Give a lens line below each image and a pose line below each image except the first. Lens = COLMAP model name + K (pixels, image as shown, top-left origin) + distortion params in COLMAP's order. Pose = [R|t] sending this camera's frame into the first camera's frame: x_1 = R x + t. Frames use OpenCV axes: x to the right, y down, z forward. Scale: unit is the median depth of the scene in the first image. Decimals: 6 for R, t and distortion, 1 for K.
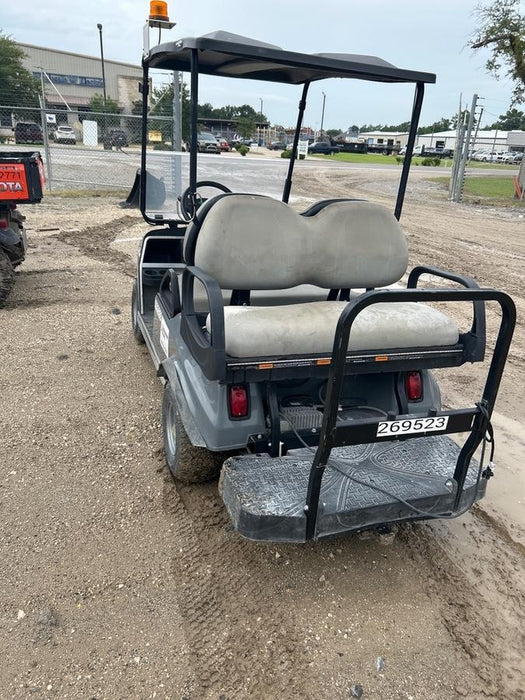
lens RADIAL K [[548.7, 0, 262.5], [0, 548.7, 350.0], [0, 0, 1]] dist [-0.009608, -0.006019]
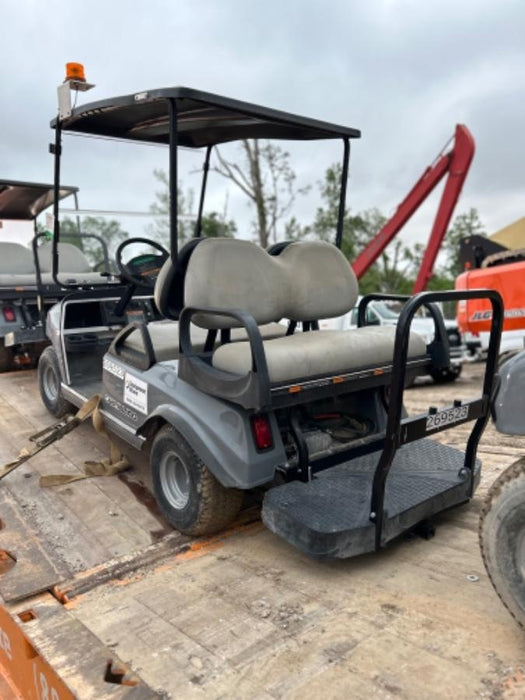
lens RADIAL K [[548.7, 0, 262.5], [0, 548.7, 350.0], [0, 0, 1]] dist [-0.009608, -0.006019]
pose [[0.936624, -0.116316, 0.330462, -0.322071], [0.161766, 0.980286, -0.113451, 0.053862], [-0.310751, 0.159719, 0.936976, 0.046772]]
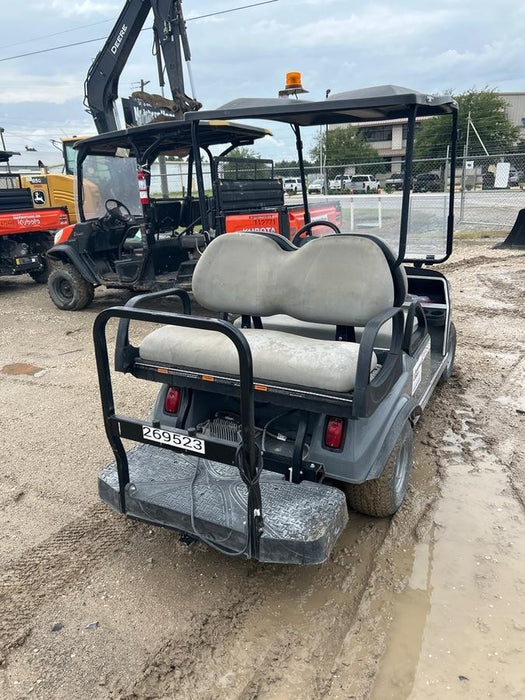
lens RADIAL K [[539.1, 0, 262.5], [0, 539.1, 350.0], [0, 0, 1]] dist [0.035077, -0.004453]
pose [[0.676730, 0.135487, -0.723657, 0.865950], [-0.188919, 0.981966, 0.007181, -0.056379], [0.711580, 0.131853, 0.690122, 0.281524]]
